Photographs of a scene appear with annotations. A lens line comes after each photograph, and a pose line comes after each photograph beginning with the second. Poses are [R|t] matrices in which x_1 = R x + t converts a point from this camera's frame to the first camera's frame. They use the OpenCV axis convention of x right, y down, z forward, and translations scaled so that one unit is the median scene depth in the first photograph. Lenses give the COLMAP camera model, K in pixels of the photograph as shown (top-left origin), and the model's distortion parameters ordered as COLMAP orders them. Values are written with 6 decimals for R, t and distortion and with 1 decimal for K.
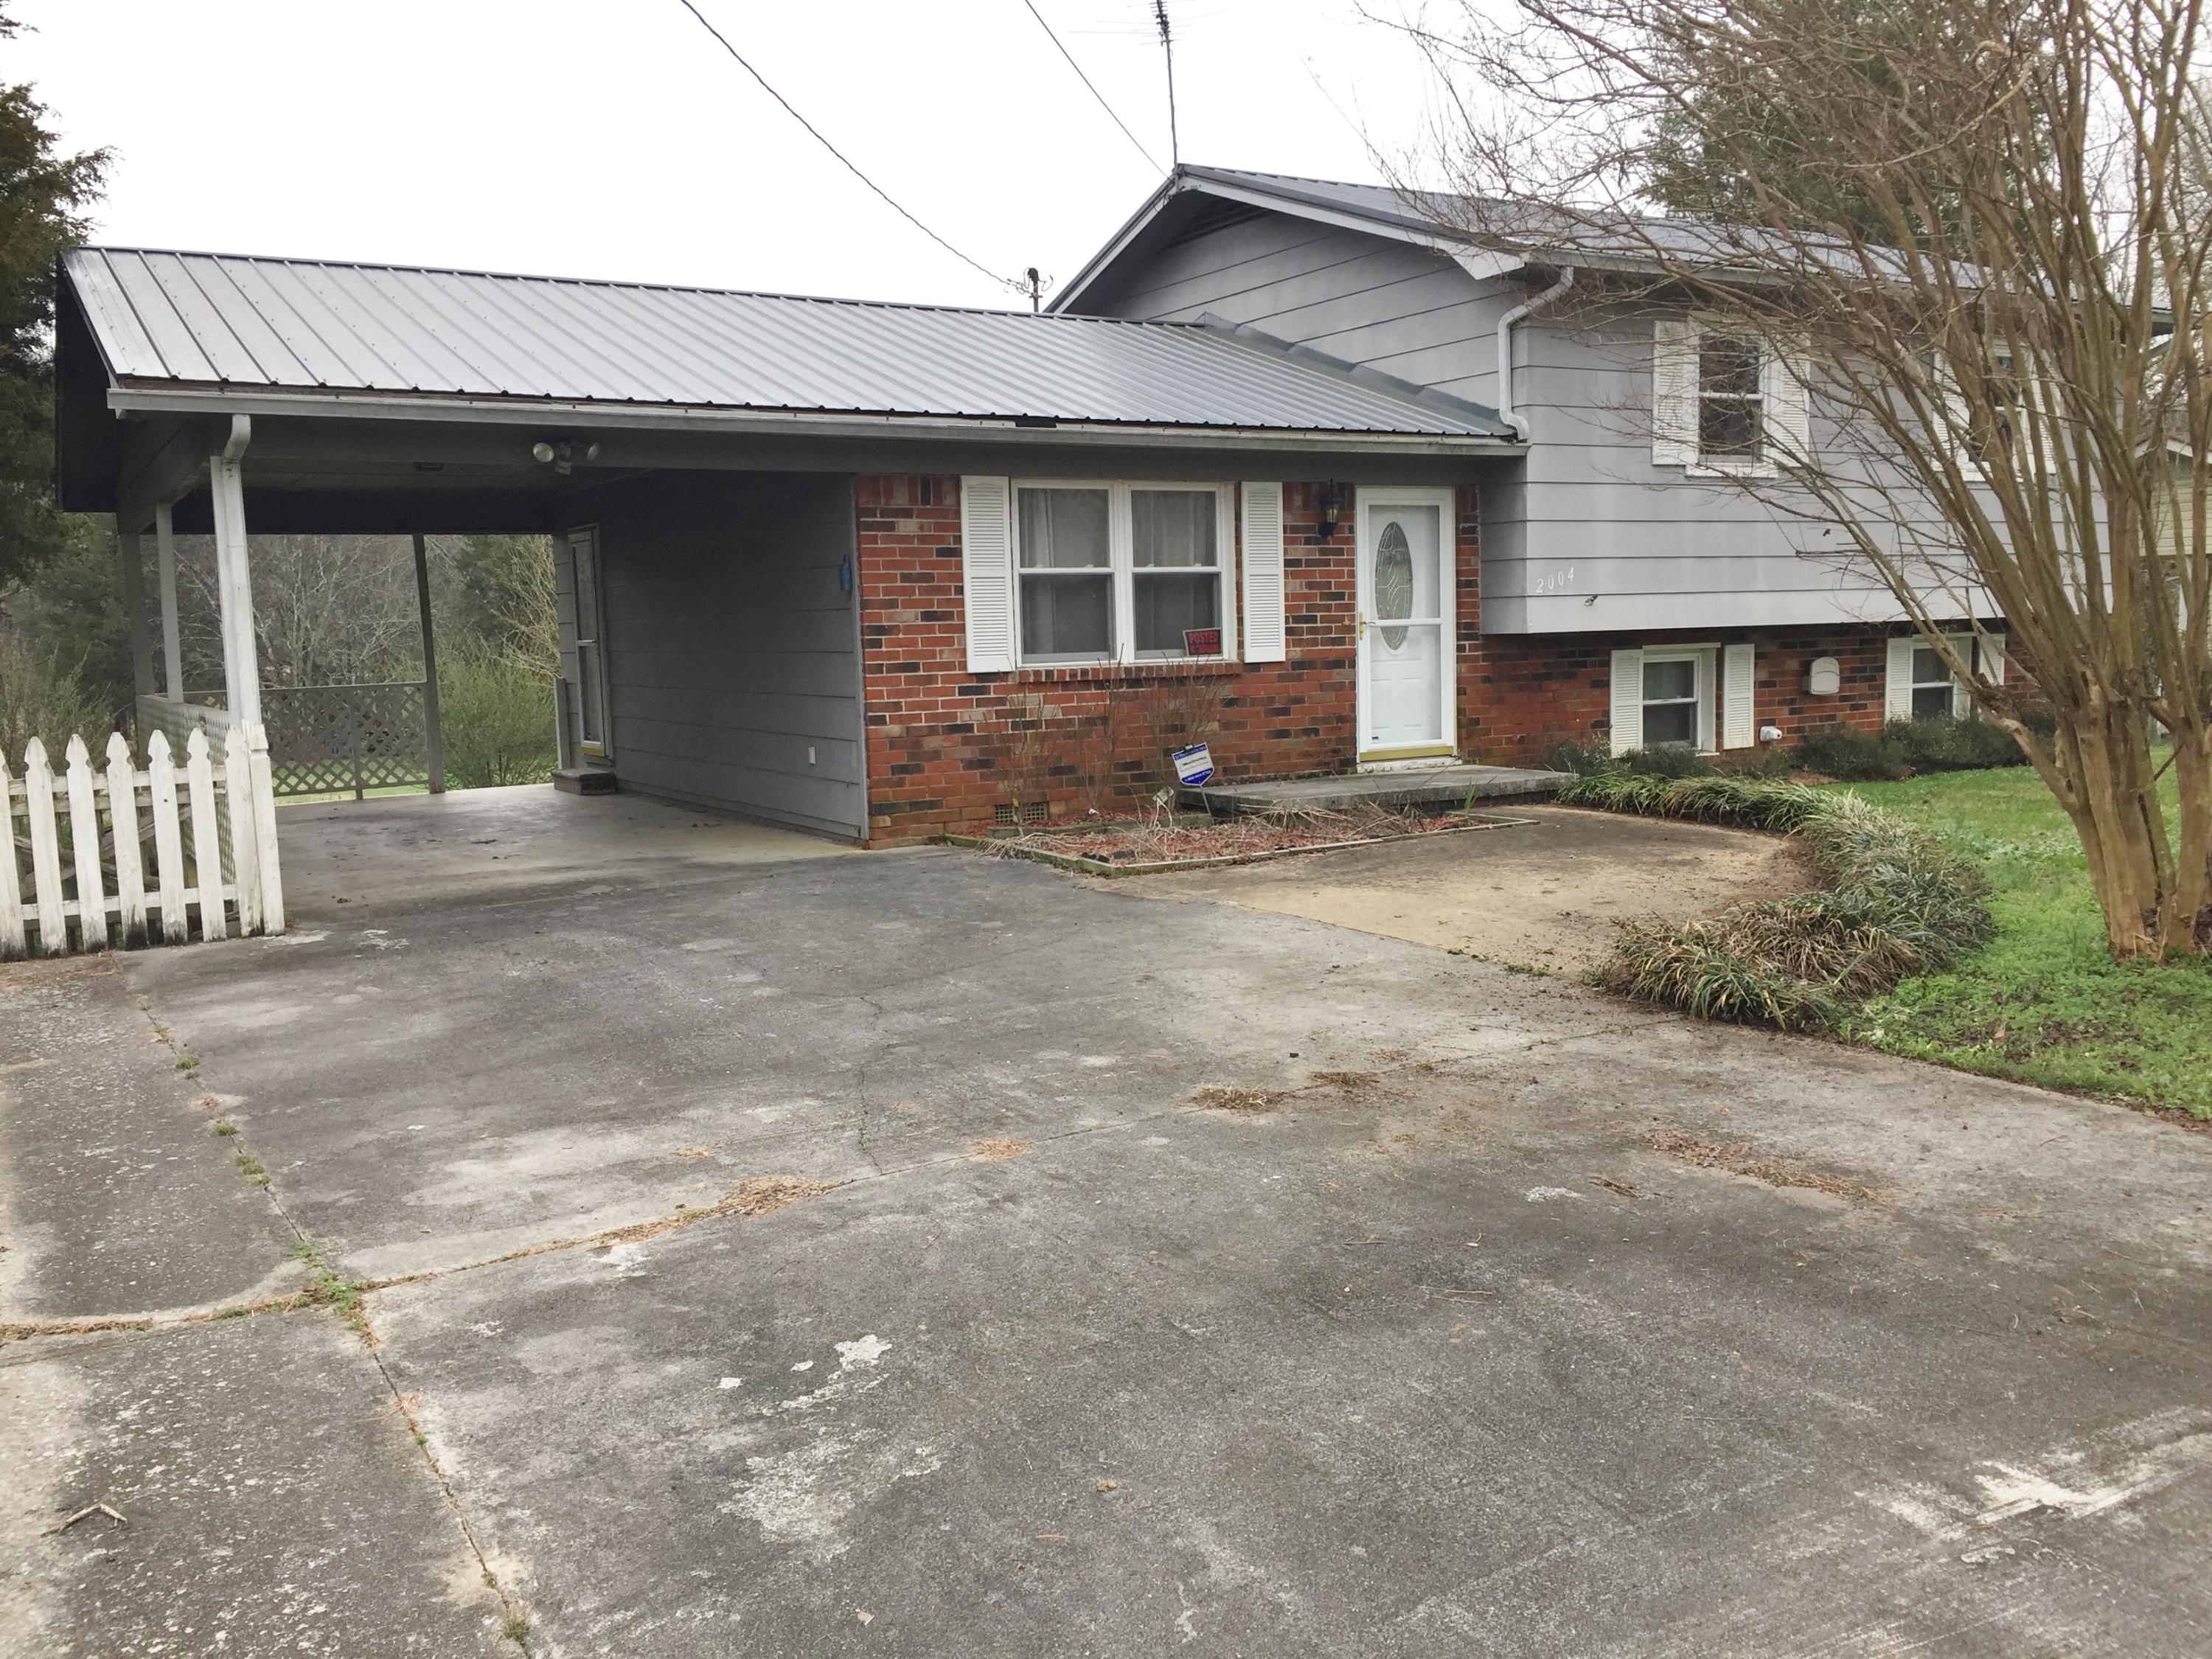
lens RADIAL K [[1876.6, 0, 1108.5], [0, 1876.6, 837.3], [0, 0, 1]] dist [0.088089, -0.119182]
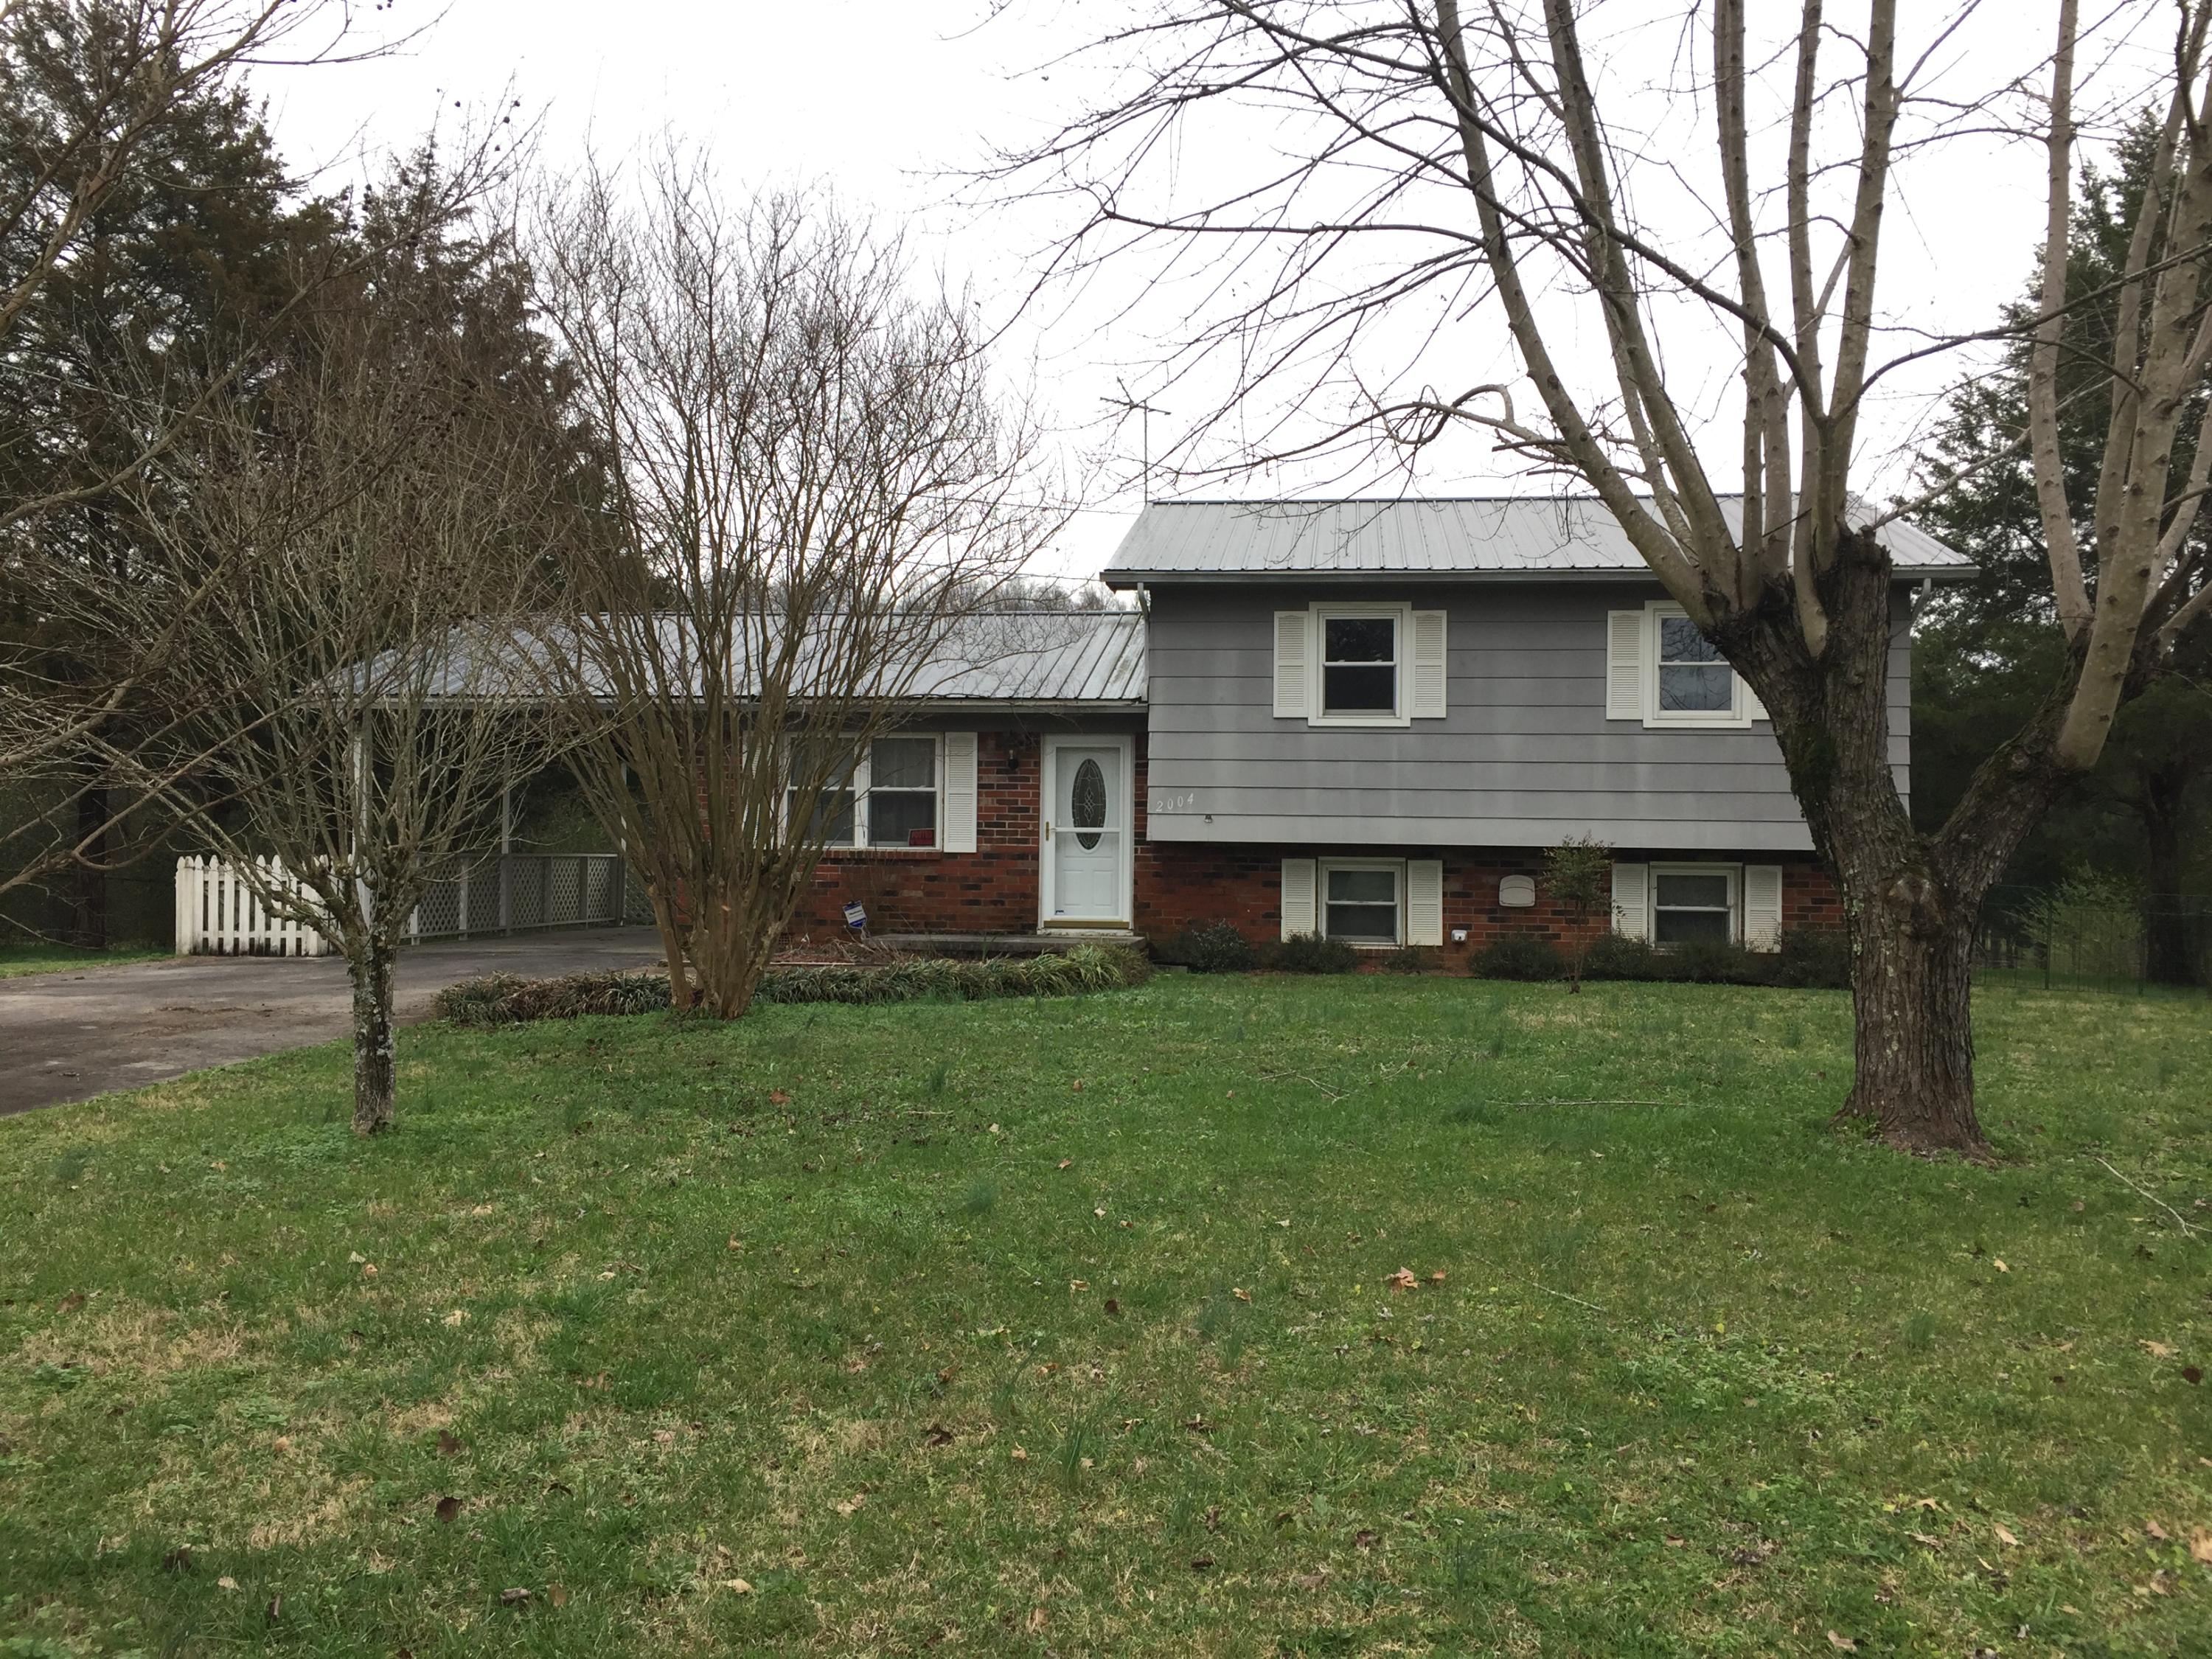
lens RADIAL K [[1876.6, 0, 1098.0], [0, 1876.6, 837.2], [0, 0, 1]] dist [0.088089, -0.119182]
pose [[0.797582, 0.030896, -0.602419, 1.039813], [-0.100342, 0.991569, -0.081995, 0.004503], [0.594806, 0.125846, 0.793957, -0.102960]]
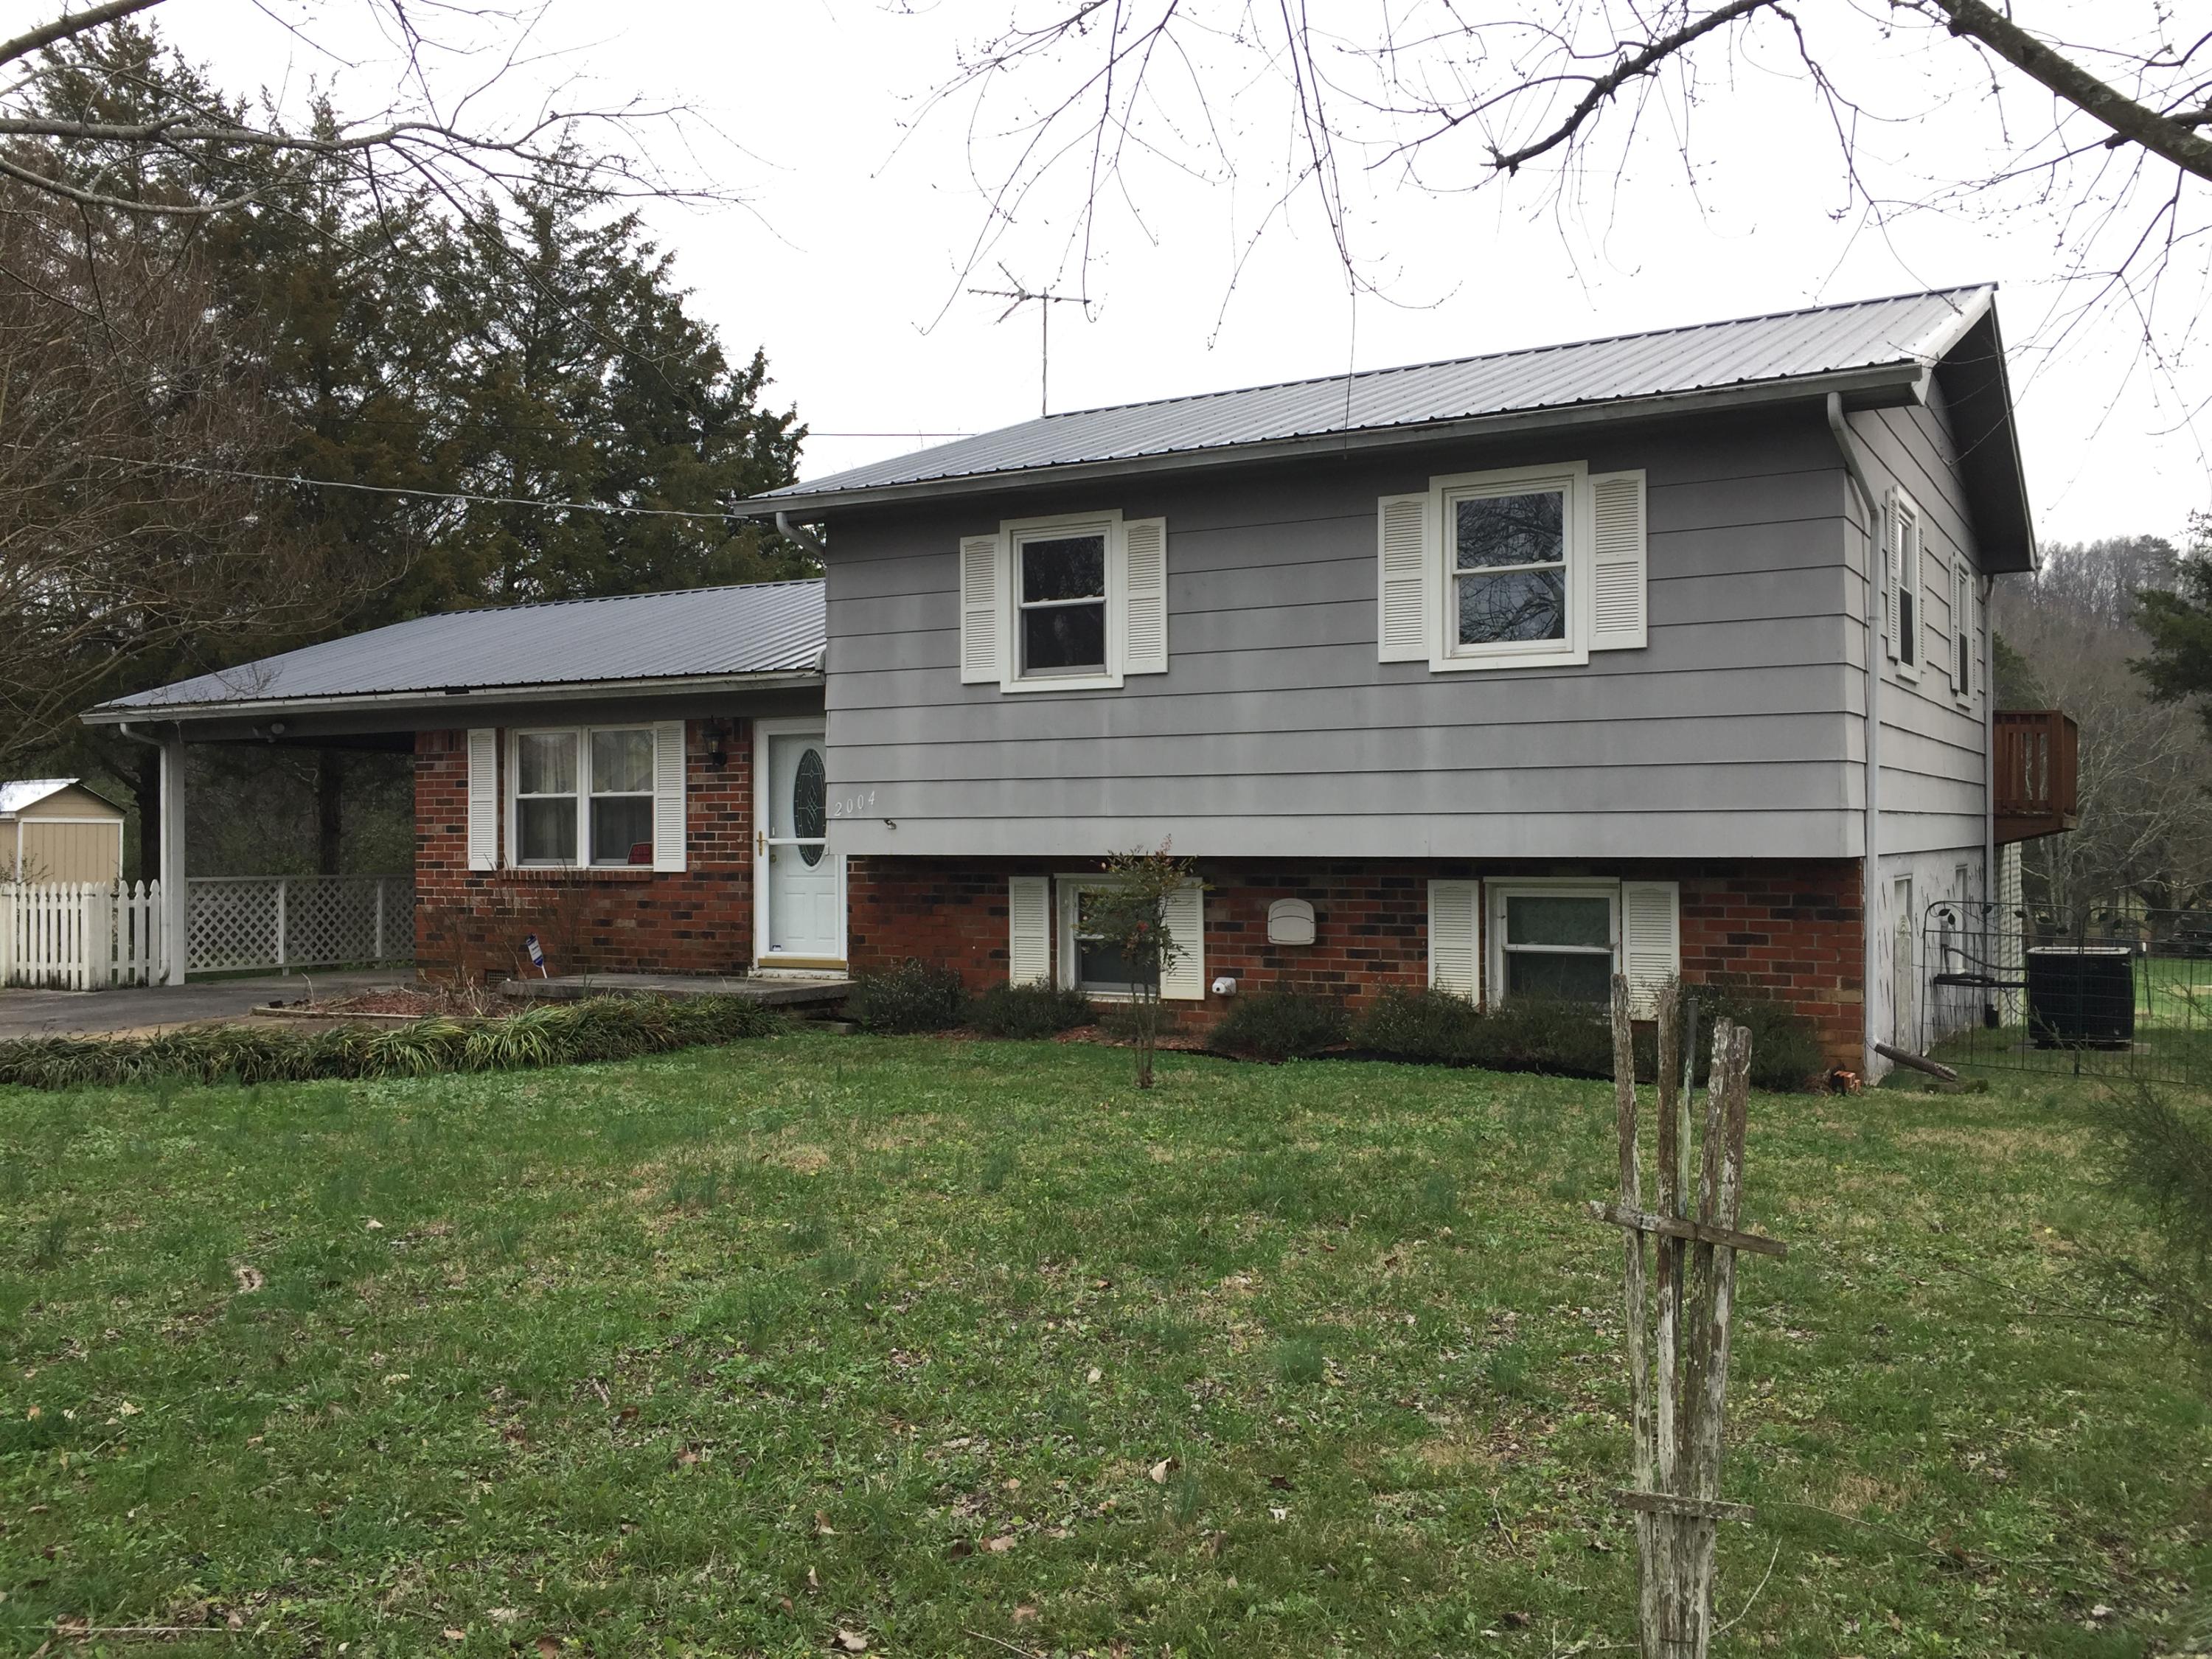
lens RADIAL K [[1876.6, 0, 1125.2], [0, 1876.6, 827.2], [0, 0, 1]] dist [0.088089, -0.119182]
pose [[0.505318, 0.014124, -0.862818, 1.220743], [-0.108670, 0.992948, -0.047390, -0.094836], [0.856063, 0.117709, 0.503289, 0.639604]]
